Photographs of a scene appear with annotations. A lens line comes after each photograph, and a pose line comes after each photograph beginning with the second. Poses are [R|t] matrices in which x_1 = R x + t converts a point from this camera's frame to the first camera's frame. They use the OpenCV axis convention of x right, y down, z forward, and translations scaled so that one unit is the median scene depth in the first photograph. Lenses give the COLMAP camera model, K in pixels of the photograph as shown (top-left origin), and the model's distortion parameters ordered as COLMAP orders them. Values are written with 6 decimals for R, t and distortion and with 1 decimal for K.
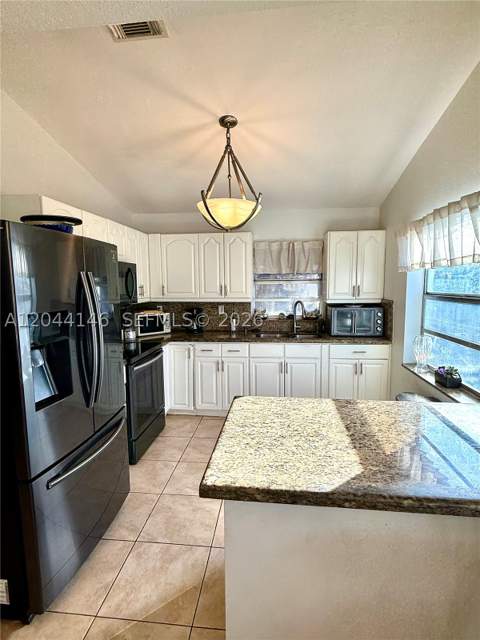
lens RADIAL K [[331.2, 0, 237.6], [0, 331.2, 322.1], [0, 0, 1]] dist [-0.001078, -0.001532]
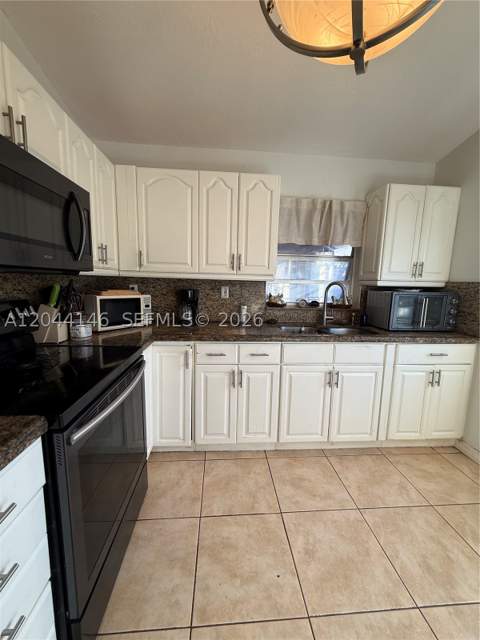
lens RADIAL K [[254.8, 0, 238.7], [0, 254.8, 319.5], [0, 0, 1]] dist [-0.004387, 0.000925]
pose [[0.982591, 0.005279, 0.185705, -0.136997], [-0.012256, 0.999261, 0.036440, 0.000968], [-0.185376, -0.038082, 0.981930, 0.508062]]
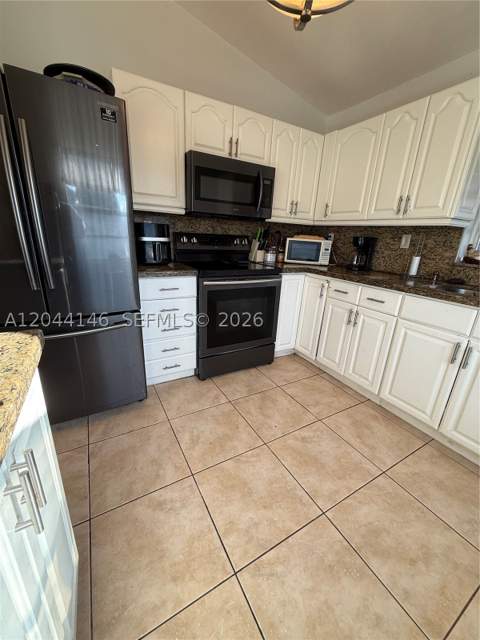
lens RADIAL K [[254.8, 0, 239.9], [0, 254.8, 319.9], [0, 0, 1]] dist [-0.004387, 0.000925]
pose [[0.587047, 0.290355, -0.755691, 0.209183], [-0.142417, 0.955950, 0.256665, 0.032884], [0.796927, -0.043052, 0.602539, 0.474459]]
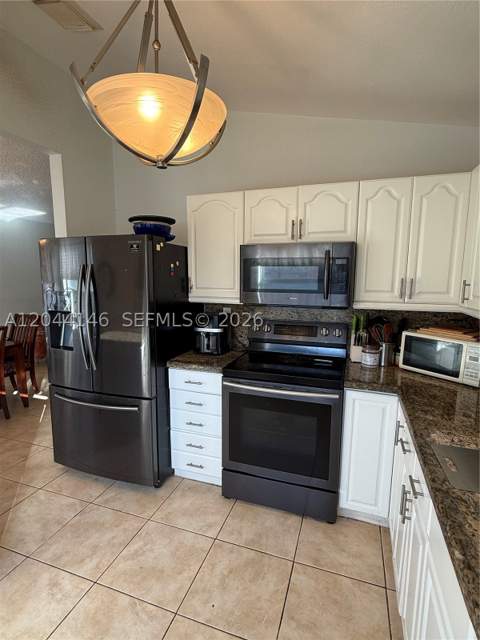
lens RADIAL K [[331.2, 0, 241.9], [0, 331.2, 319.2], [0, 0, 1]] dist [-0.001078, -0.001532]
pose [[-0.220907, 0.136403, -0.965709, 0.303228], [-0.113086, 0.979910, 0.164278, -0.102970], [0.968717, 0.145498, -0.201044, 0.846493]]
